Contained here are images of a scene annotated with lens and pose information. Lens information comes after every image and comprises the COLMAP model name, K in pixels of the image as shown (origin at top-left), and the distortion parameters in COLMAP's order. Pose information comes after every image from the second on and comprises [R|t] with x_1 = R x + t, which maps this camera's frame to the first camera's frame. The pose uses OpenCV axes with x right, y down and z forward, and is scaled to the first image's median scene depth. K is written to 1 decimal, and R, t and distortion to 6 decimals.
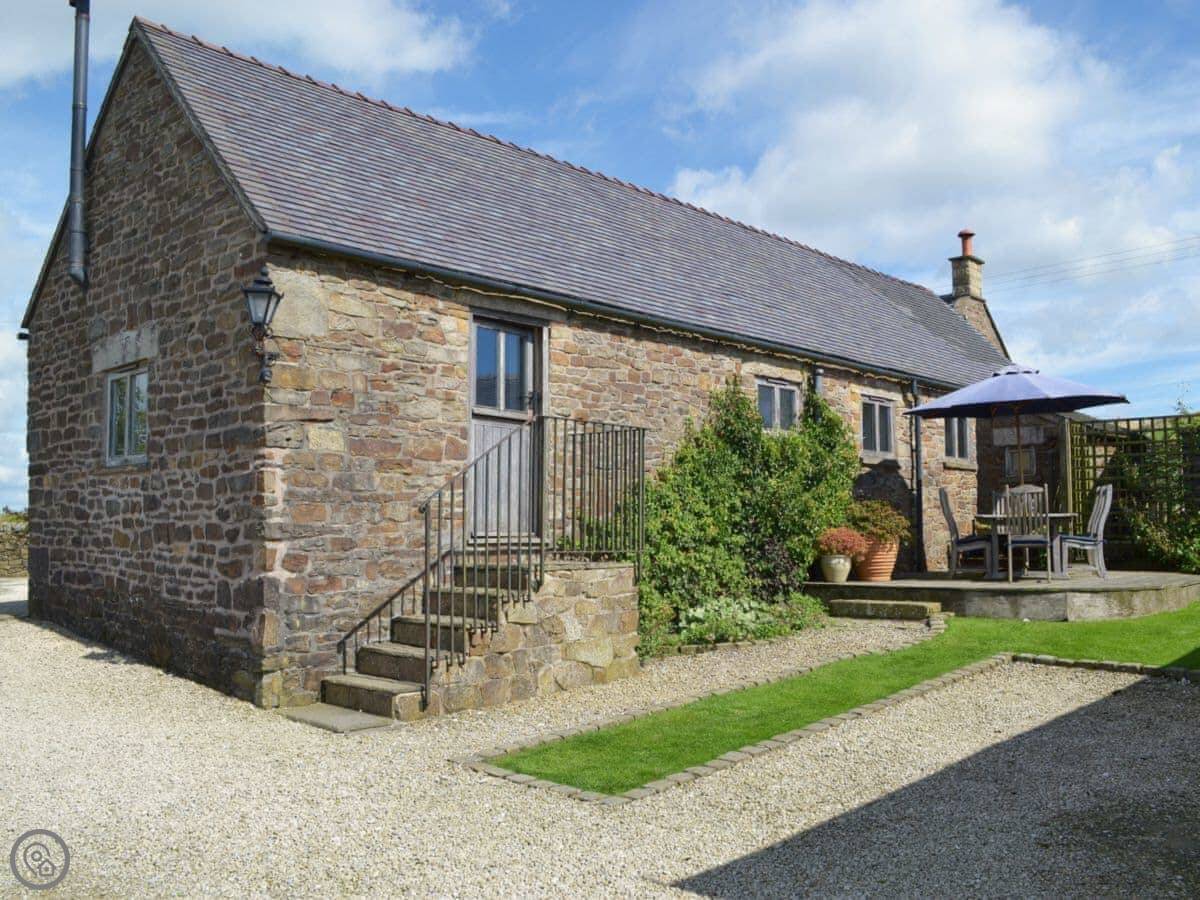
lens RADIAL K [[1016.6, 0, 600.5], [0, 1016.6, 452.6], [0, 0, 1]] dist [0.032154, -0.017799]
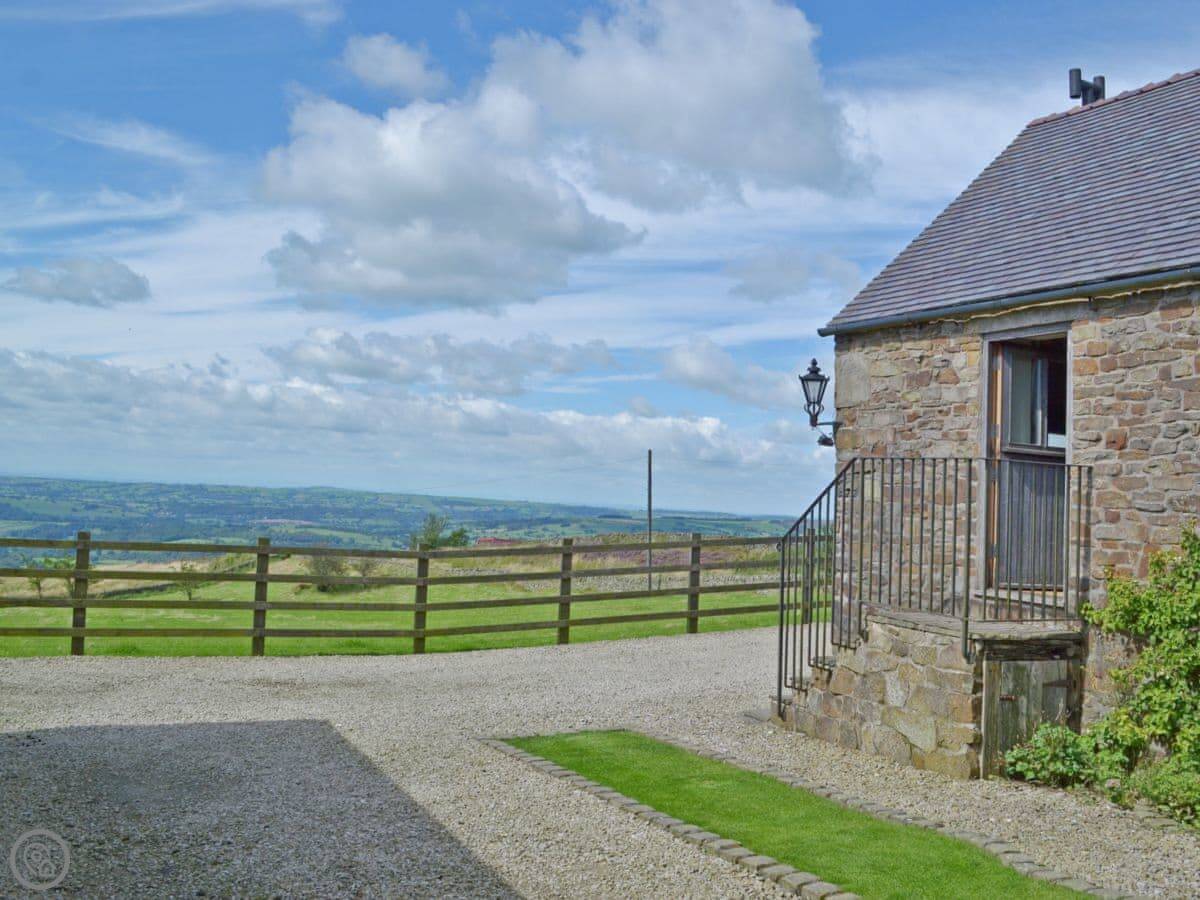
lens RADIAL K [[1016.6, 0, 602.6], [0, 1016.6, 445.8], [0, 0, 1]] dist [0.032154, -0.017799]
pose [[-0.262805, -0.074298, -0.961984, 0.773205], [0.009236, 0.996791, -0.079509, 0.023242], [0.964805, -0.029780, -0.261276, 0.844257]]
